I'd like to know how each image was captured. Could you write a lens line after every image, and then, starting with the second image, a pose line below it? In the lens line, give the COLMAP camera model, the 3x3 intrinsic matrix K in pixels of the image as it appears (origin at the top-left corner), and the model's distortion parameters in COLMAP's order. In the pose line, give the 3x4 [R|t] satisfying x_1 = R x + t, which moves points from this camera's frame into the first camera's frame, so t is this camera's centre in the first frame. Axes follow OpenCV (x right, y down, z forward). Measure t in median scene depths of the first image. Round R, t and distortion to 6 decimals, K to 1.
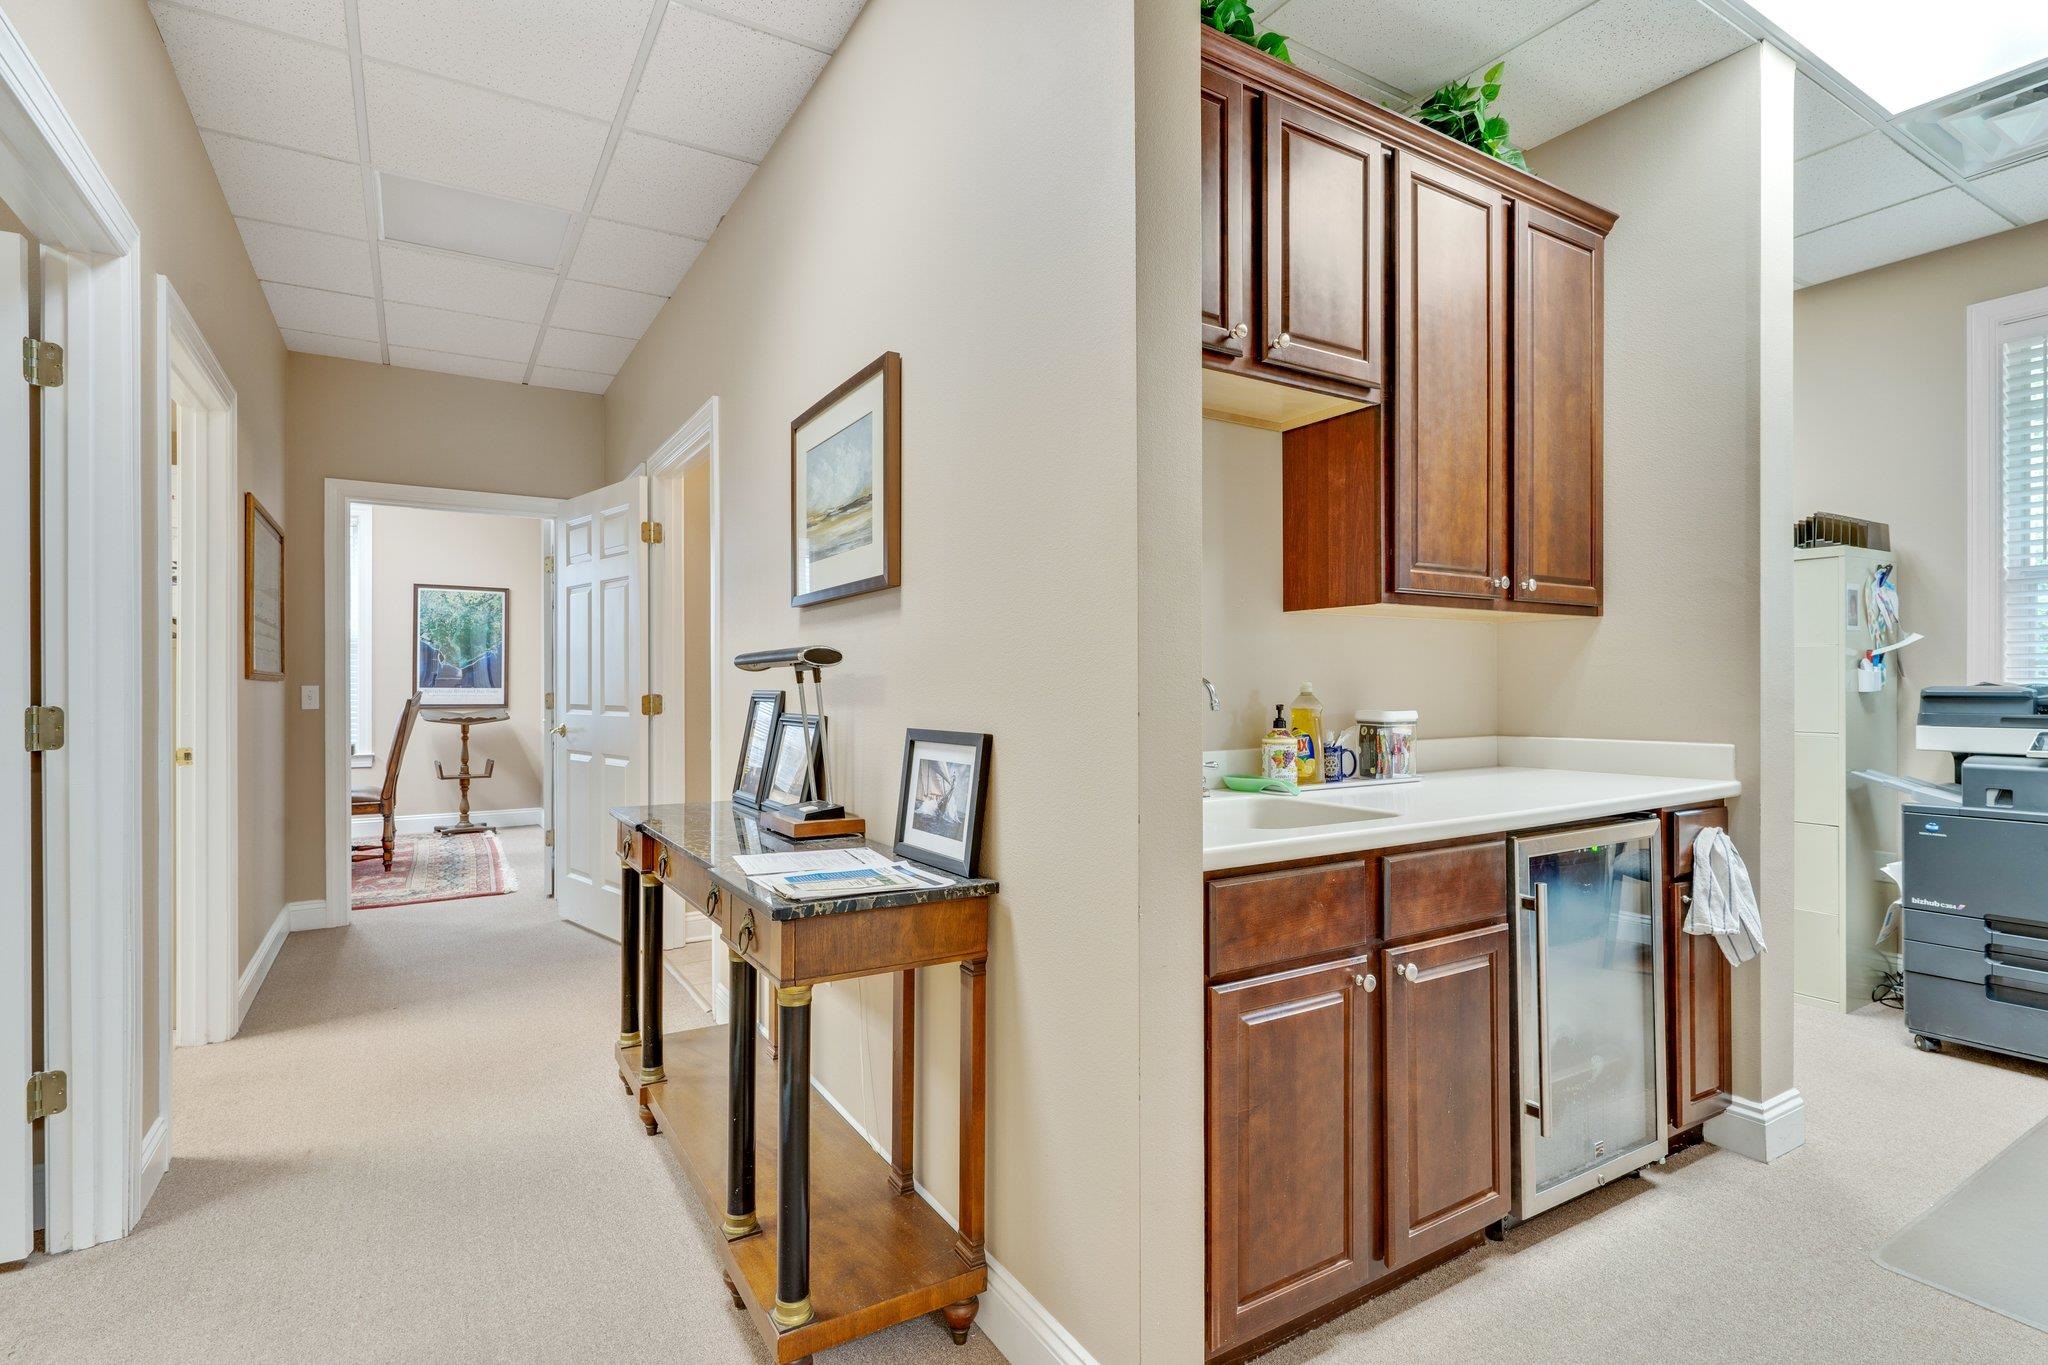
lens RADIAL K [[989.8, 0, 1017.6], [0, 989.8, 681.5], [0, 0, 1]] dist [-0.000093, 0.000434]
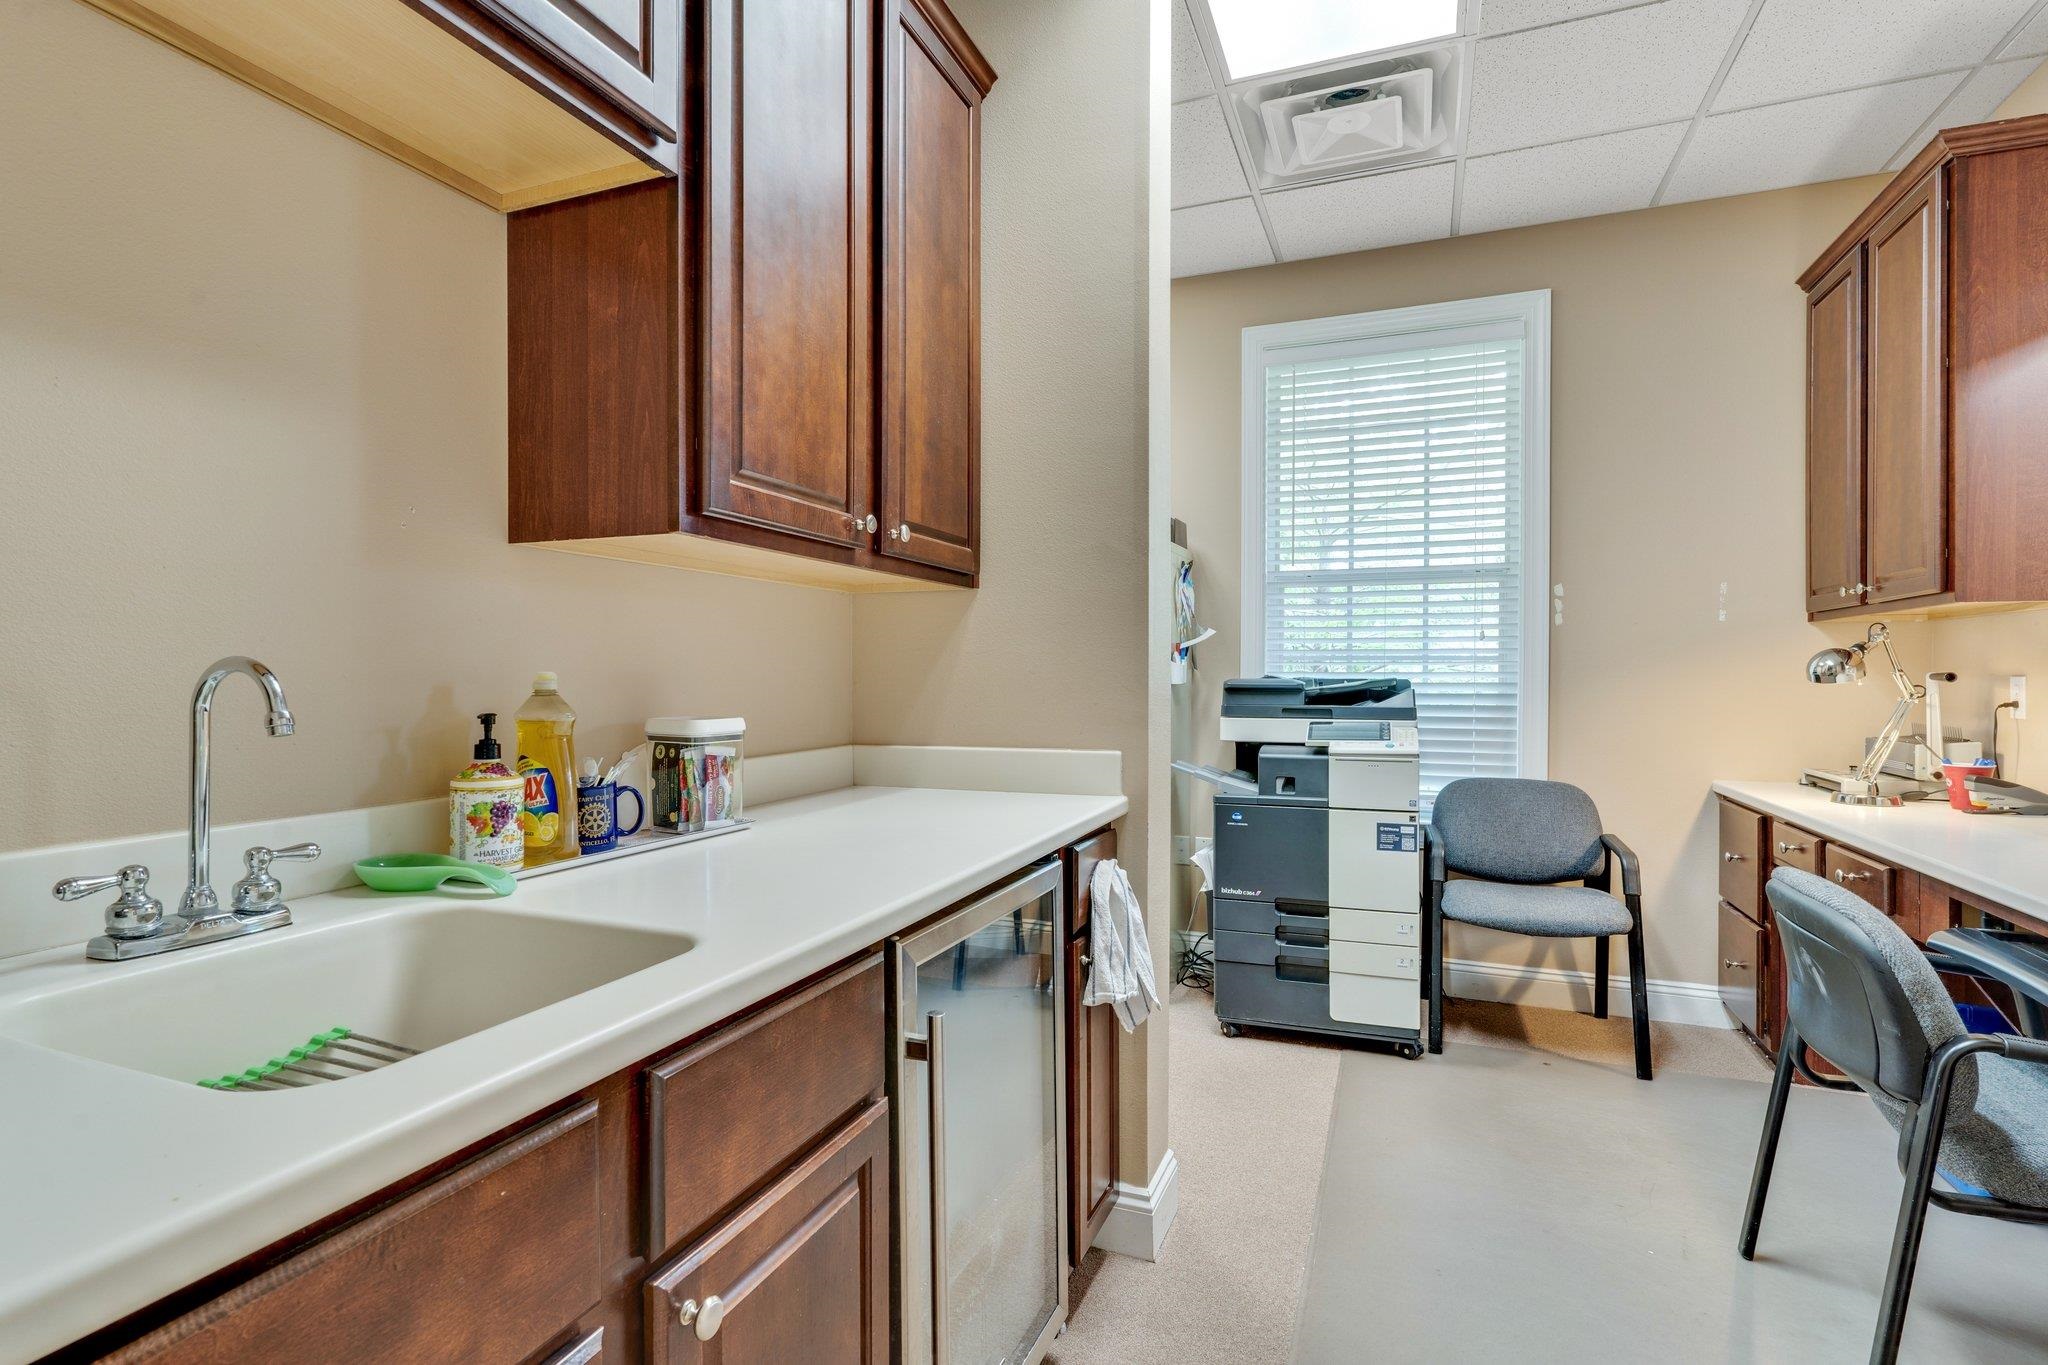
lens RADIAL K [[989.8, 0, 1017.6], [0, 989.8, 681.5], [0, 0, 1]] dist [-0.000093, 0.000434]
pose [[0.805284, -0.000707, 0.592889, 0.176205], [-0.005393, 0.999949, 0.008517, 0.000104], [-0.592864, -0.010056, 0.805239, 0.402679]]
